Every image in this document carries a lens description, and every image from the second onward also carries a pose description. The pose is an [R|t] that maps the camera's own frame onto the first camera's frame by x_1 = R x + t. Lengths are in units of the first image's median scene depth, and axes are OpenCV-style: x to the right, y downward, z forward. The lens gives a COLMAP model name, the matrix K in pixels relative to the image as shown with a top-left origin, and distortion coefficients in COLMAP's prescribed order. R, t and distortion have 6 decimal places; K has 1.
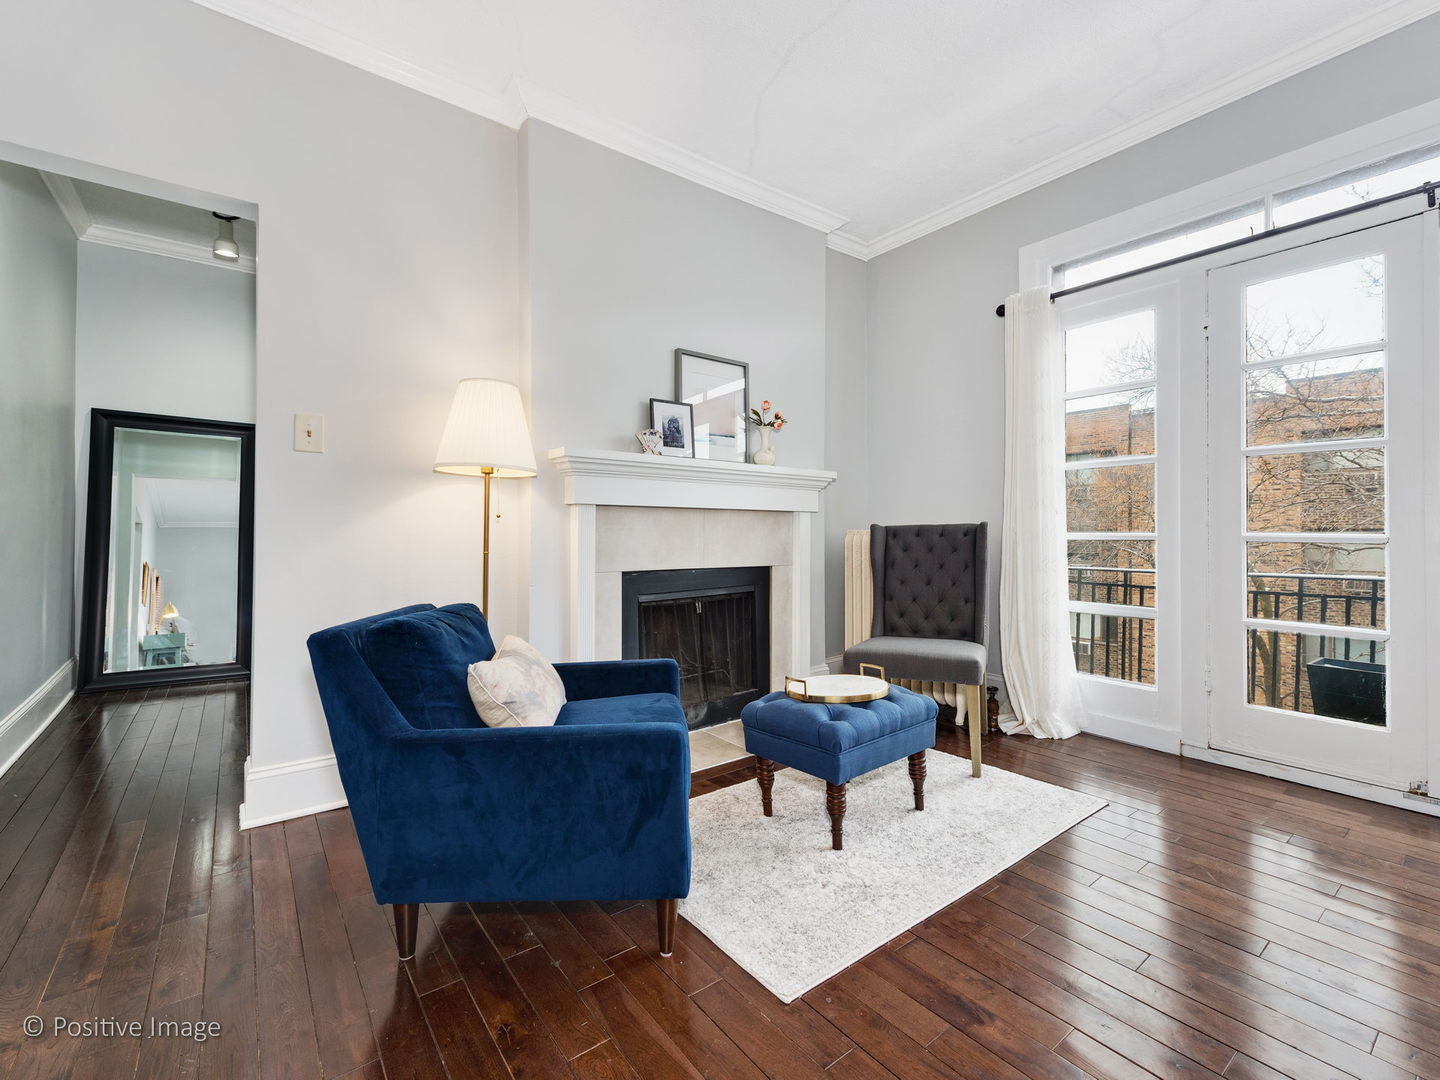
lens RADIAL K [[636.6, 0, 725.1], [0, 636.6, 526.7], [0, 0, 1]] dist [0.009300, -0.003623]
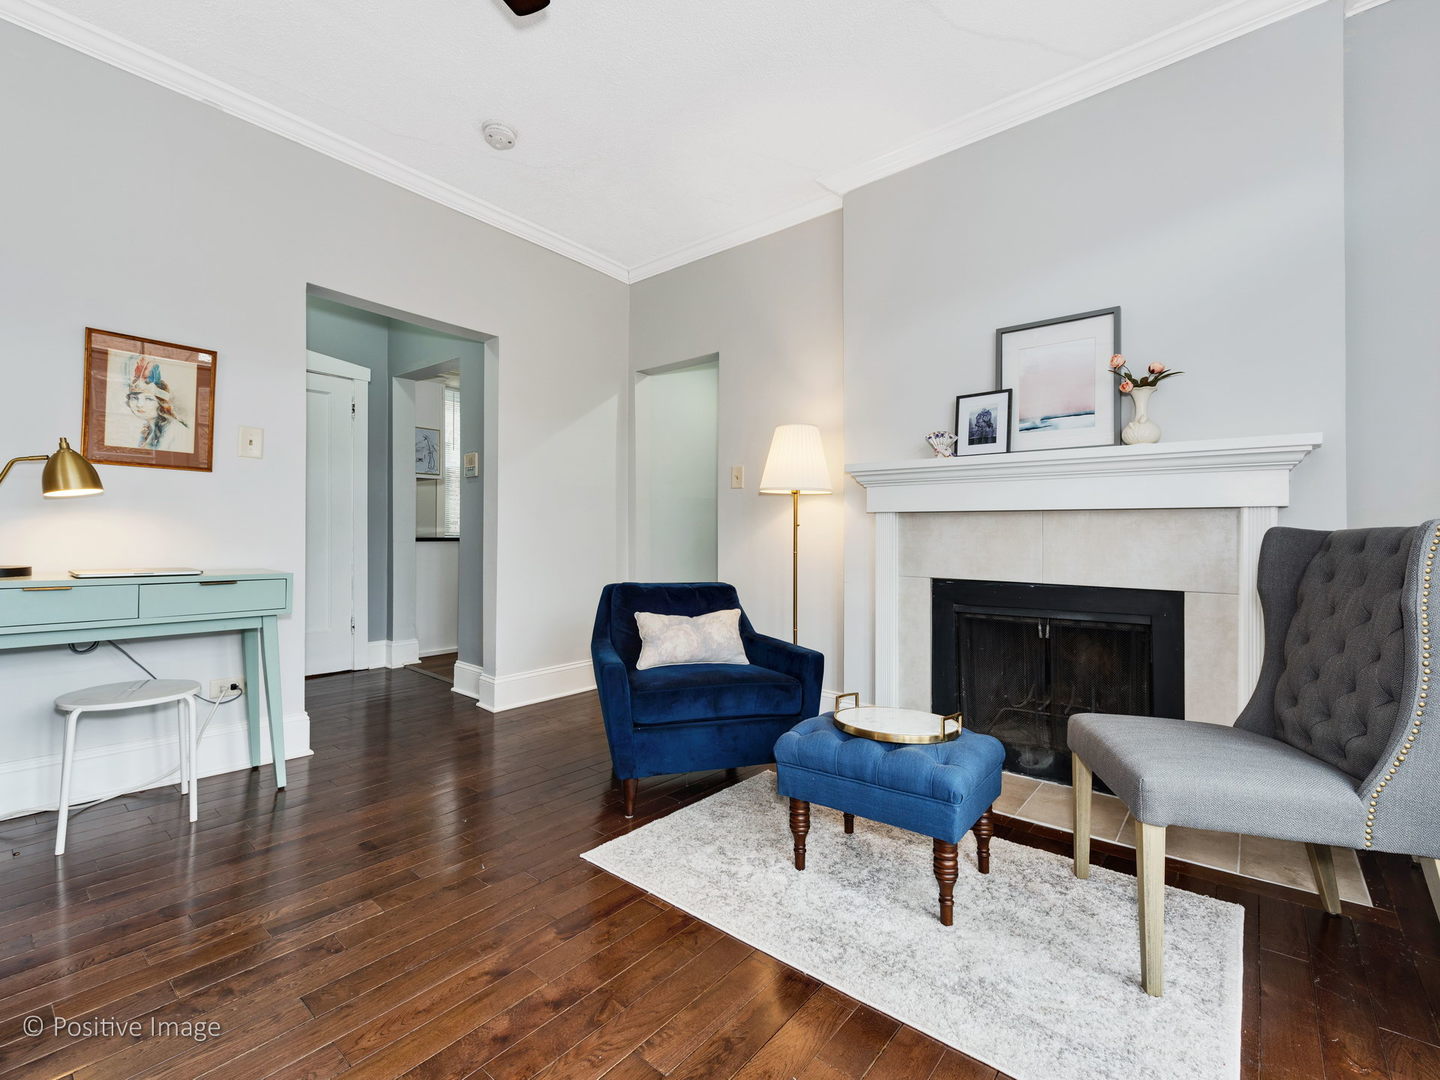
lens RADIAL K [[636.6, 0, 725.5], [0, 636.6, 538.4], [0, 0, 1]] dist [0.009300, -0.003623]
pose [[0.217196, 0.003464, -0.976122, 0.723797], [0.000092, 0.999994, 0.003569, 0.004730], [0.976128, -0.000865, 0.217194, 0.456608]]
